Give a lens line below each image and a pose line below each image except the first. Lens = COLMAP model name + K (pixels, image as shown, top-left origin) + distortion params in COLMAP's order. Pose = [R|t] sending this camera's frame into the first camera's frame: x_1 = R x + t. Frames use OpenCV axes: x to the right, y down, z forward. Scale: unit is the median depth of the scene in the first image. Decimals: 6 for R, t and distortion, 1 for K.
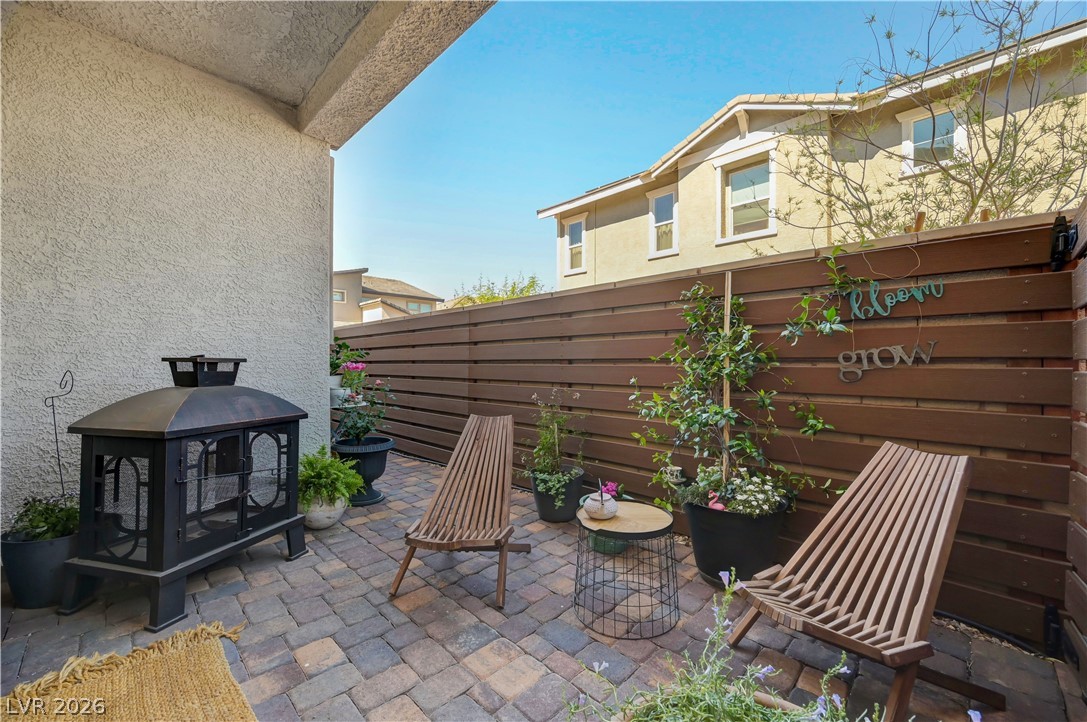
lens RADIAL K [[426.8, 0, 544.0], [0, 426.8, 366.5], [0, 0, 1]] dist [-0.001038, -0.000057]
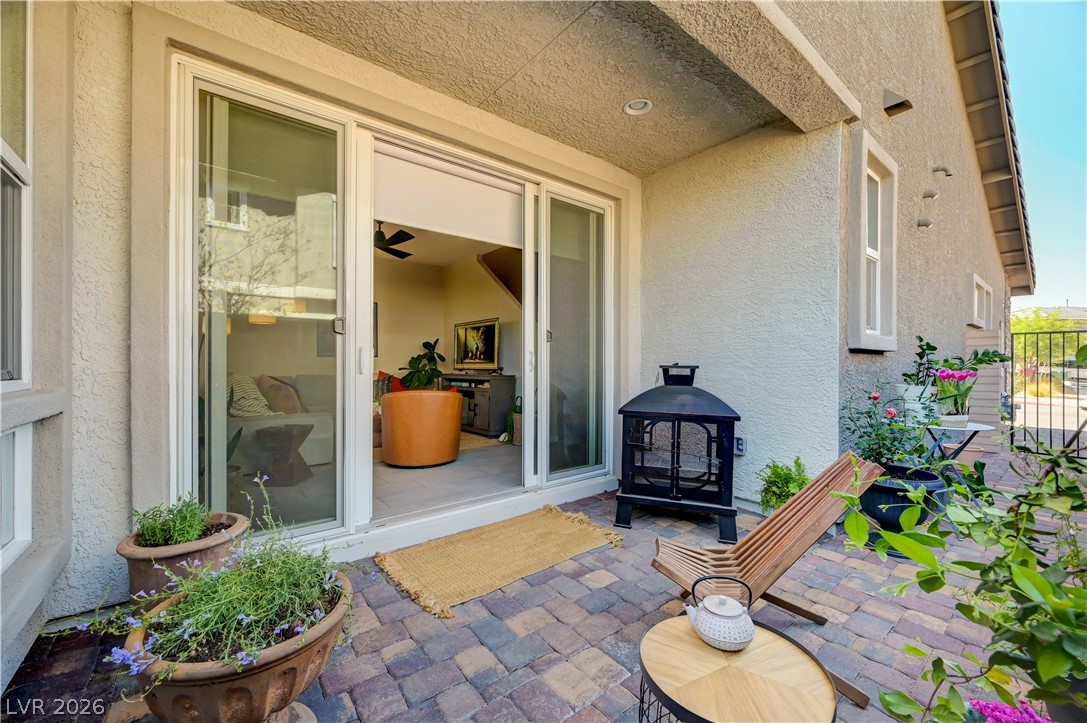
lens RADIAL K [[426.8, 0, 544.0], [0, 426.8, 367.0], [0, 0, 1]] dist [-0.001038, -0.000057]
pose [[-0.119098, 0.008181, -0.992849, 0.493284], [-0.008299, 0.999923, 0.009235, -0.017606], [0.992848, 0.009340, -0.119021, 0.547274]]
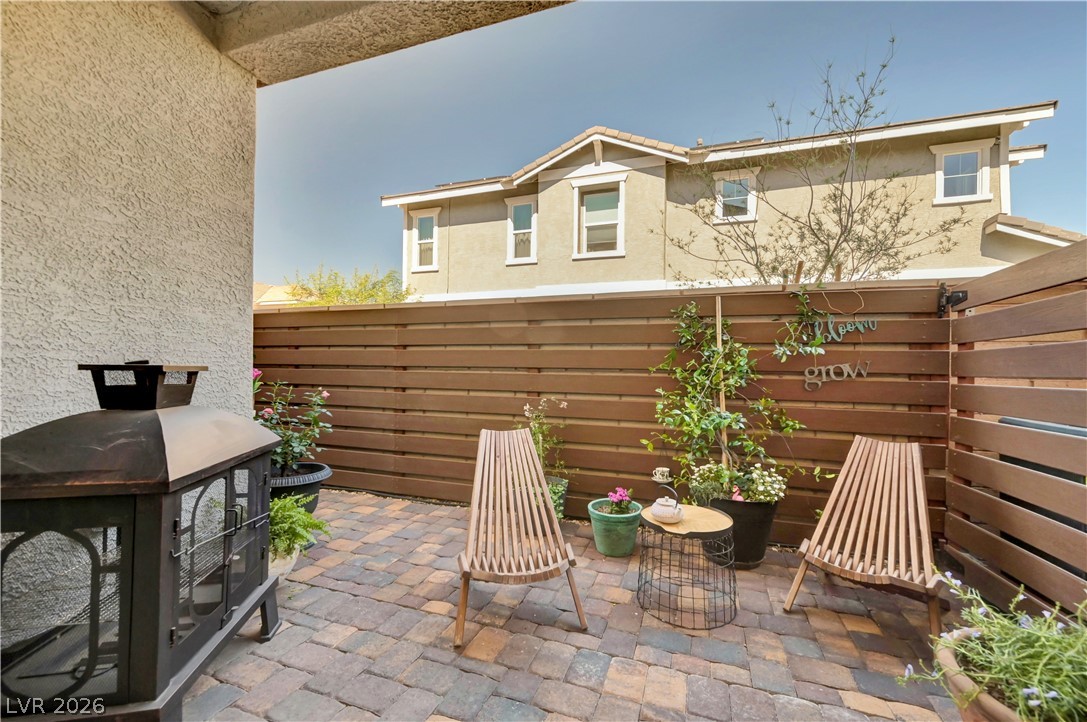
lens RADIAL K [[437.6, 0, 537.4], [0, 437.6, 370.3], [0, 0, 1]] dist [-0.001160, 0.000454]
pose [[0.906757, 0.007355, 0.421589, -0.404152], [-0.008706, 0.999961, 0.001280, -0.013545], [-0.421563, -0.004831, 0.906786, 0.099035]]
